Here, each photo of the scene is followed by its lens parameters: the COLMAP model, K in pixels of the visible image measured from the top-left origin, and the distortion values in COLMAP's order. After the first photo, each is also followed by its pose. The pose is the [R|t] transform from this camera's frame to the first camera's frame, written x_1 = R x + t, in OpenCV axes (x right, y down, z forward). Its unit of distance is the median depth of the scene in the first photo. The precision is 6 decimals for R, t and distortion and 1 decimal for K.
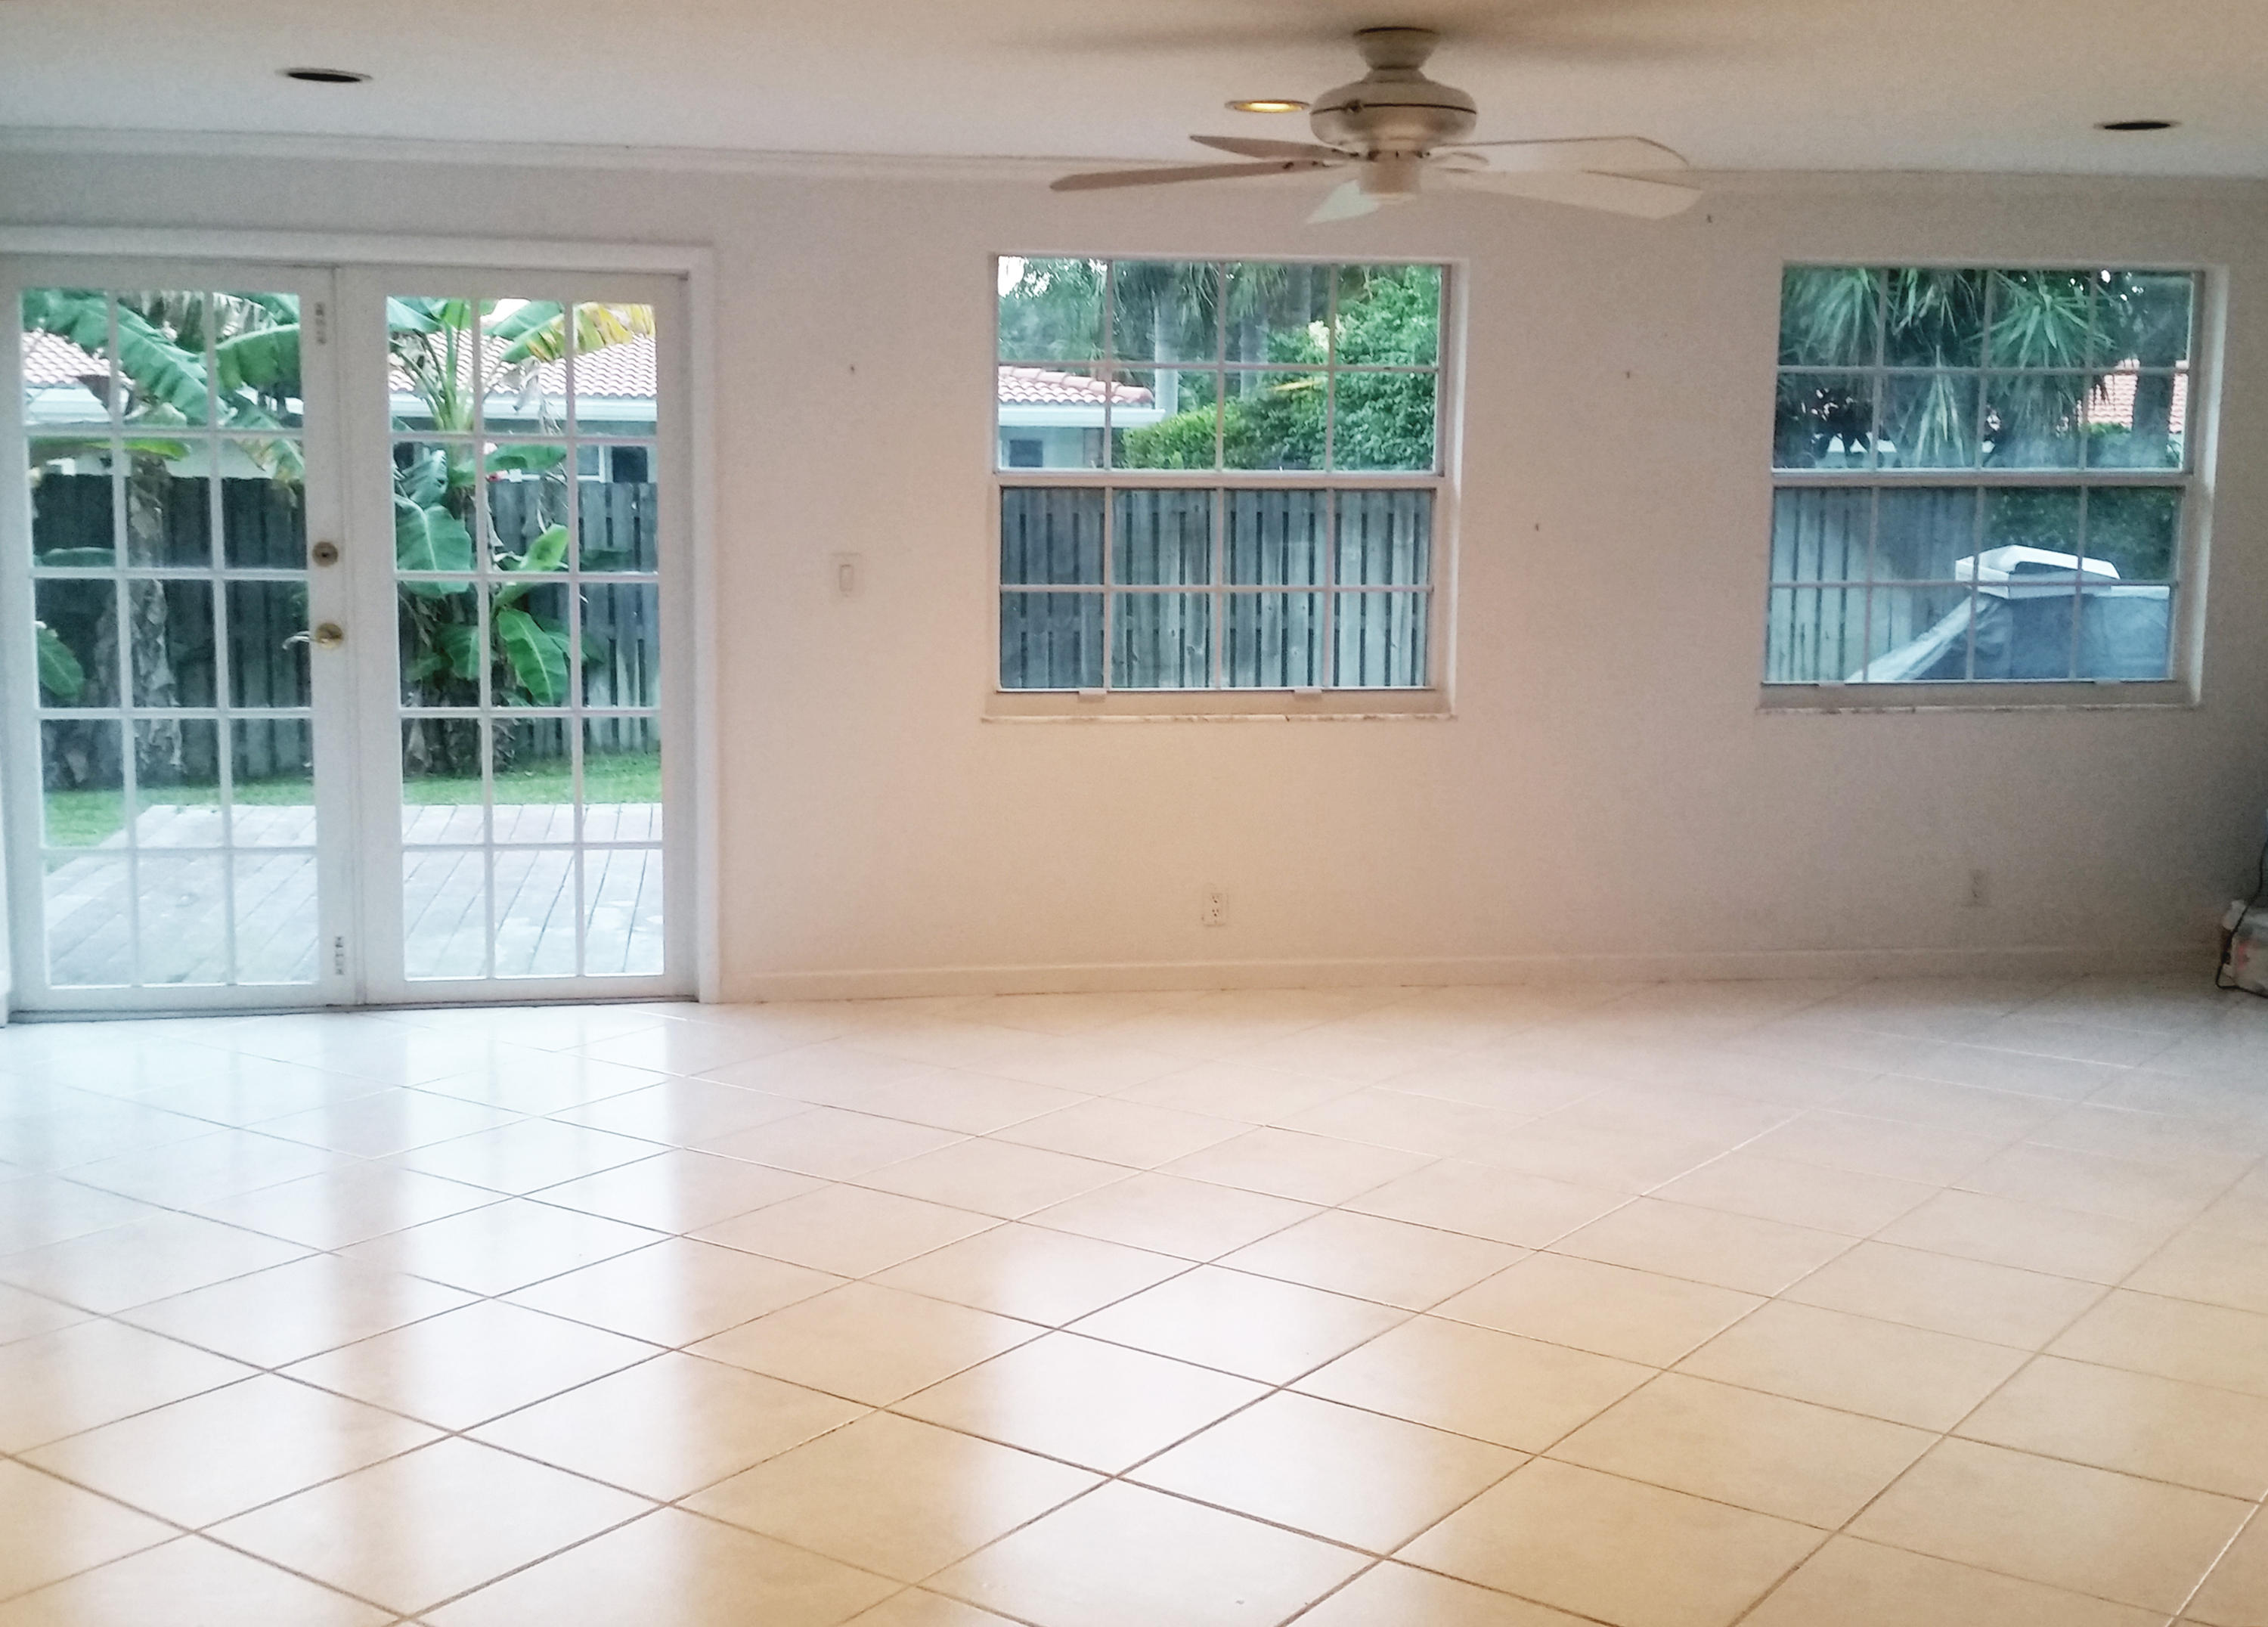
lens RADIAL K [[2531.2, 0, 1134.0], [0, 2531.2, 813.5], [0, 0, 1]] dist [0.081742, -0.021485]
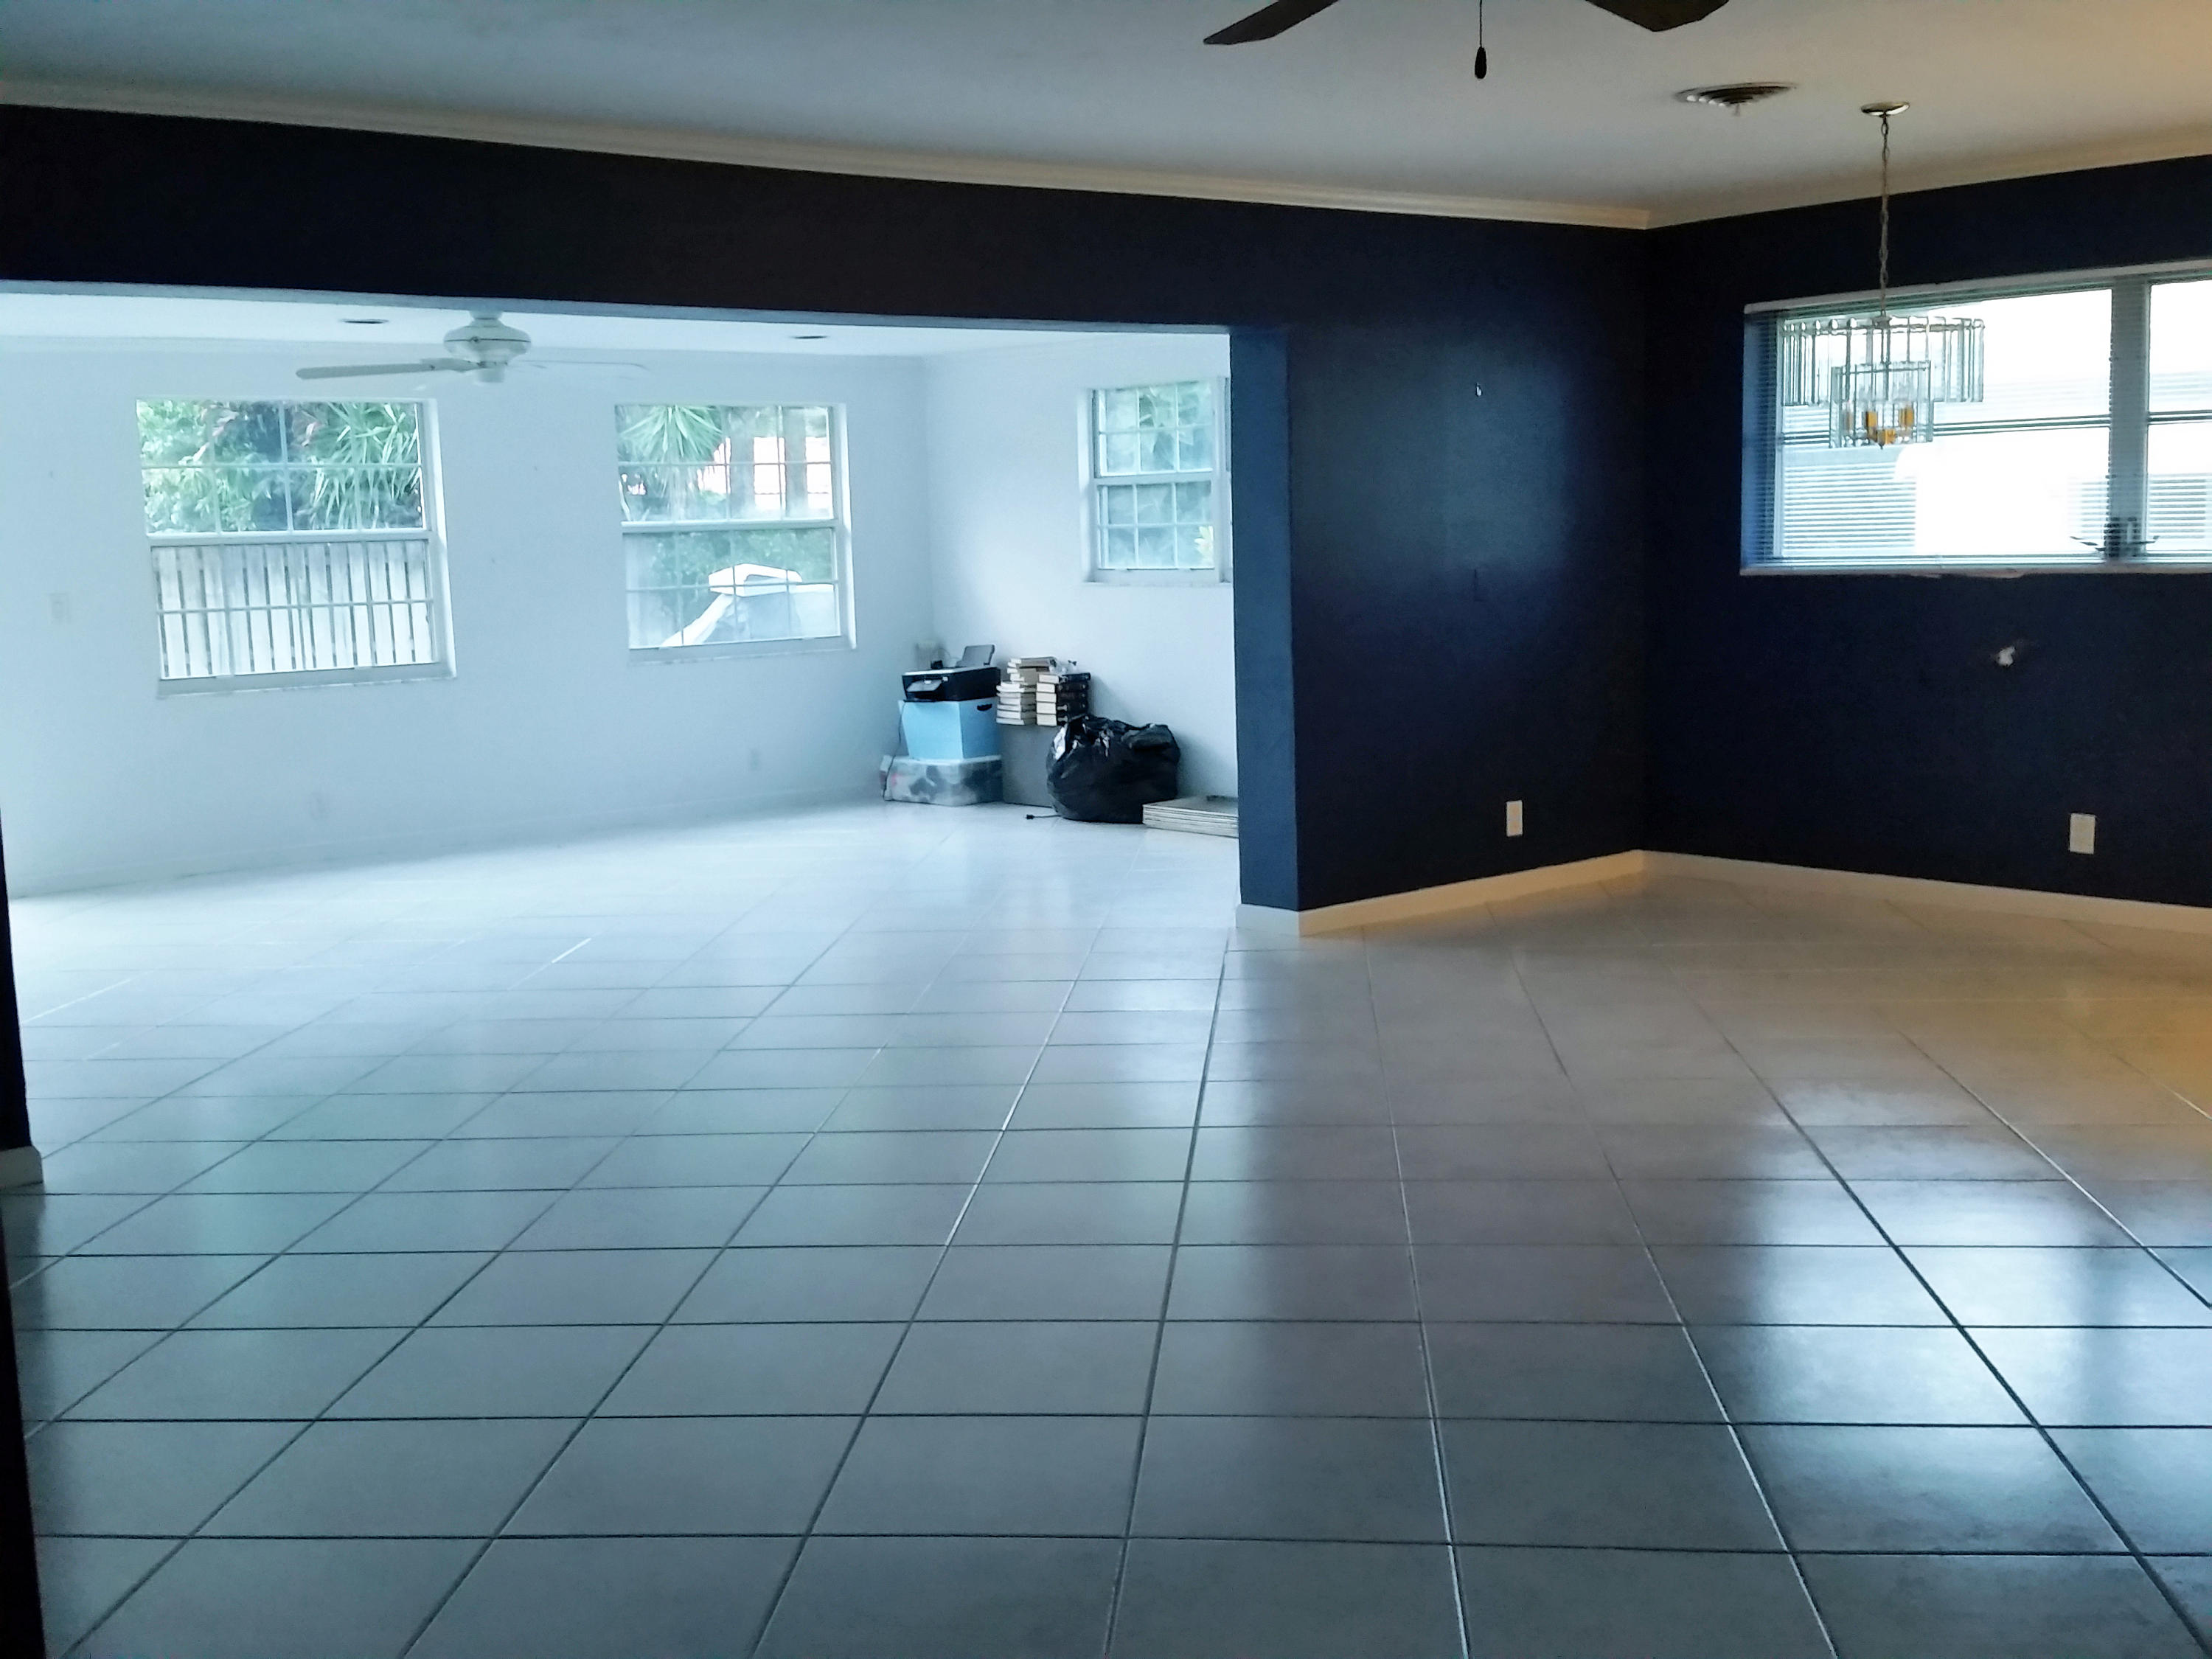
lens RADIAL K [[2402.6, 0, 1106.0], [0, 2402.6, 829.5], [0, 0, 1]] dist [0.008206, -0.000208]
pose [[0.851915, -0.093788, 0.515213, -0.308037], [0.099268, 0.994916, 0.016971, 0.071125], [-0.514186, 0.036686, 0.856894, -0.514767]]
